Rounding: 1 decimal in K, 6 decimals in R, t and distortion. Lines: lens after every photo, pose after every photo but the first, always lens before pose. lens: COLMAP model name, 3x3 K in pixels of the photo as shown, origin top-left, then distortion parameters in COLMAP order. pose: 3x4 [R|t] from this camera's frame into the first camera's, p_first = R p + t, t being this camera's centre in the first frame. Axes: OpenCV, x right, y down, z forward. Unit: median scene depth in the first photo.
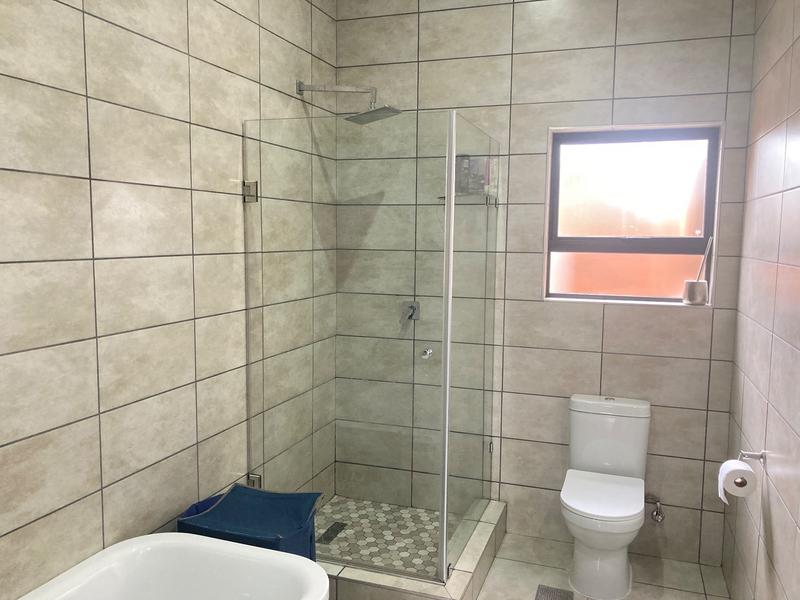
lens RADIAL K [[656.0, 0, 401.4], [0, 656.0, 296.8], [0, 0, 1]] dist [0.048830, -0.065188]
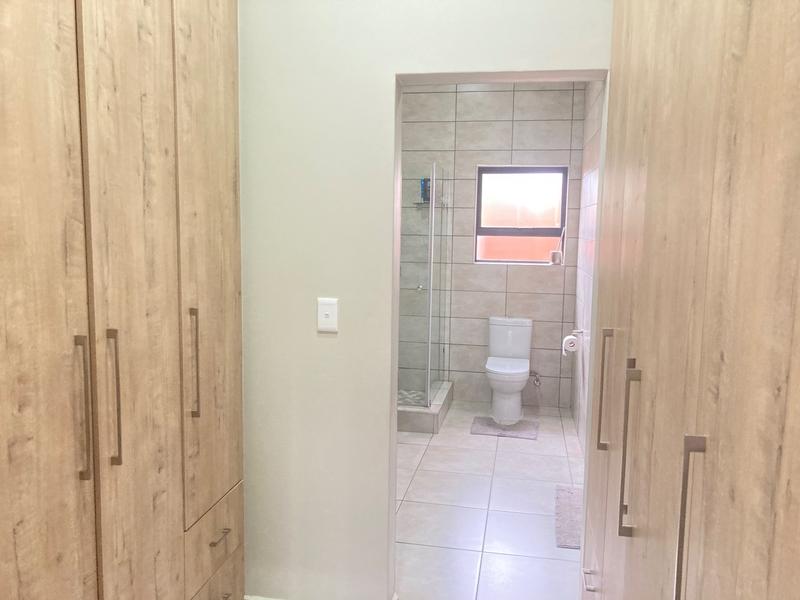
lens RADIAL K [[656.0, 0, 398.0], [0, 656.0, 300.5], [0, 0, 1]] dist [0.048830, -0.065188]
pose [[0.989390, -0.013613, 0.144644, -0.240730], [0.010525, 0.999701, 0.022093, 0.064145], [-0.144902, -0.020336, 0.989237, -0.707724]]
